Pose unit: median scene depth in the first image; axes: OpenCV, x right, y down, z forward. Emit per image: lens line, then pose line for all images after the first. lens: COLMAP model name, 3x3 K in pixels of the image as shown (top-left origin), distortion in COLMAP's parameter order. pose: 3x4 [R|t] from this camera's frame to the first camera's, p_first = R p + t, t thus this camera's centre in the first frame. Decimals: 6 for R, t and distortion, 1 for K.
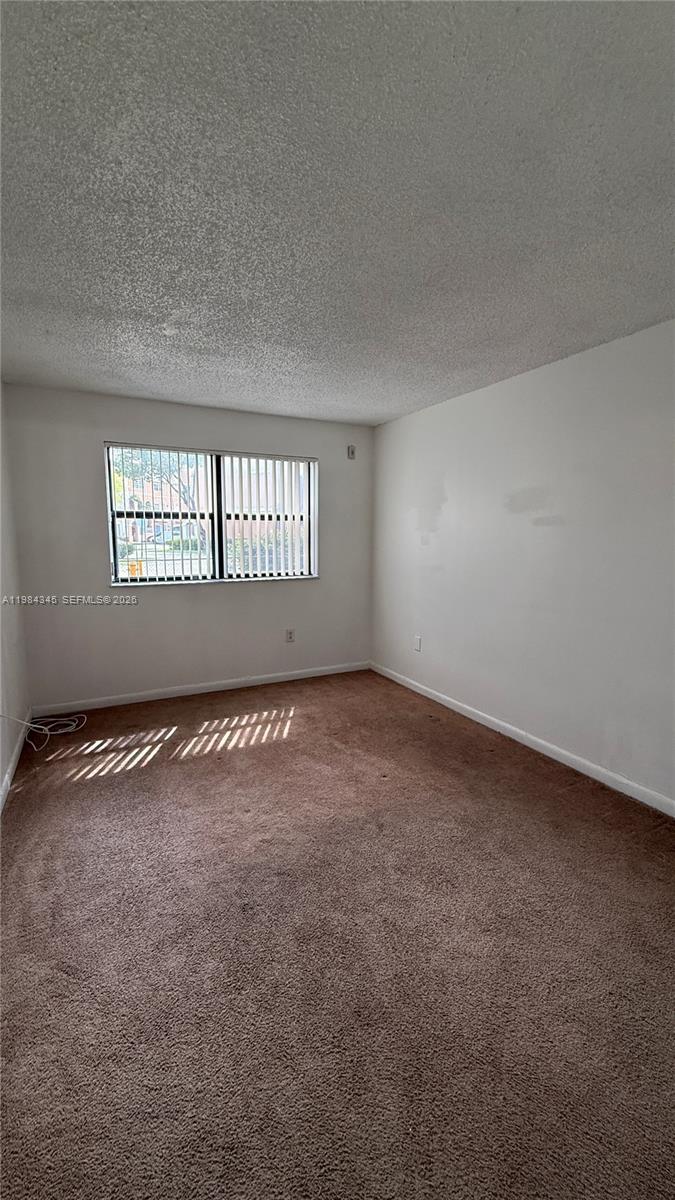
lens RADIAL K [[477.8, 0, 335.4], [0, 477.8, 597.2], [0, 0, 1]] dist [-0.000132, 0.000116]
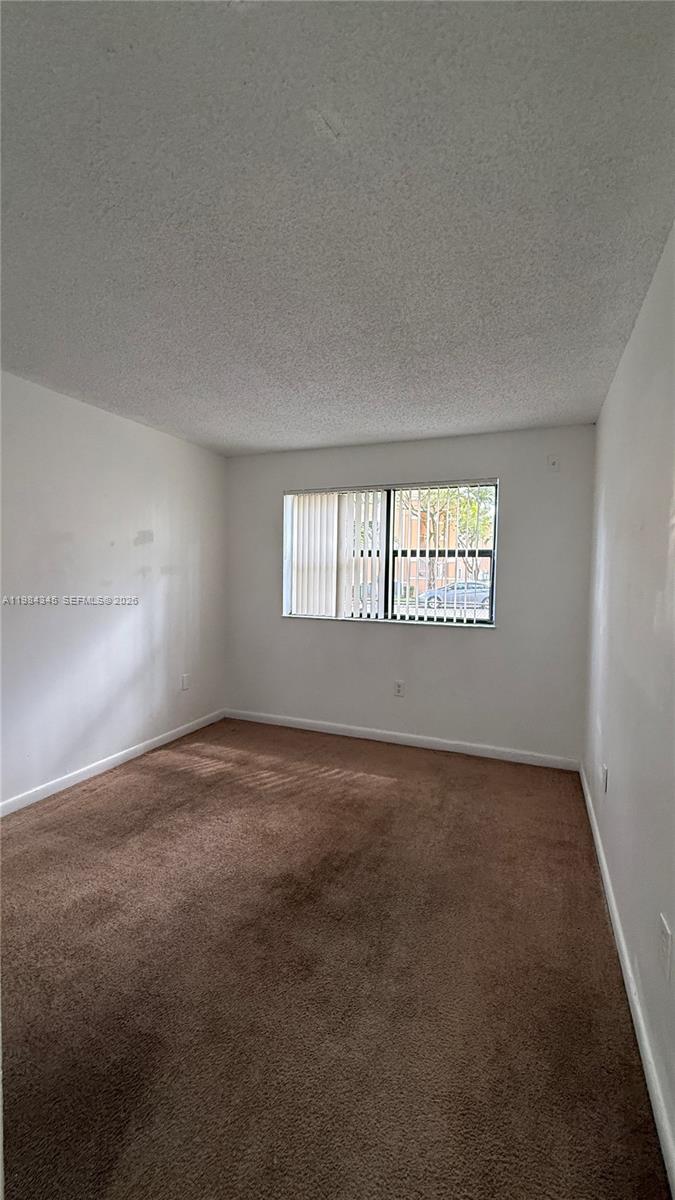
lens RADIAL K [[526.3, 0, 336.1], [0, 526.3, 602.5], [0, 0, 1]] dist [0.001113, 0.000006]
pose [[0.654819, 0.041080, -0.754668, 0.477031], [-0.099073, 0.994571, -0.031826, -0.028781], [0.749264, 0.095608, 0.655334, 0.246648]]
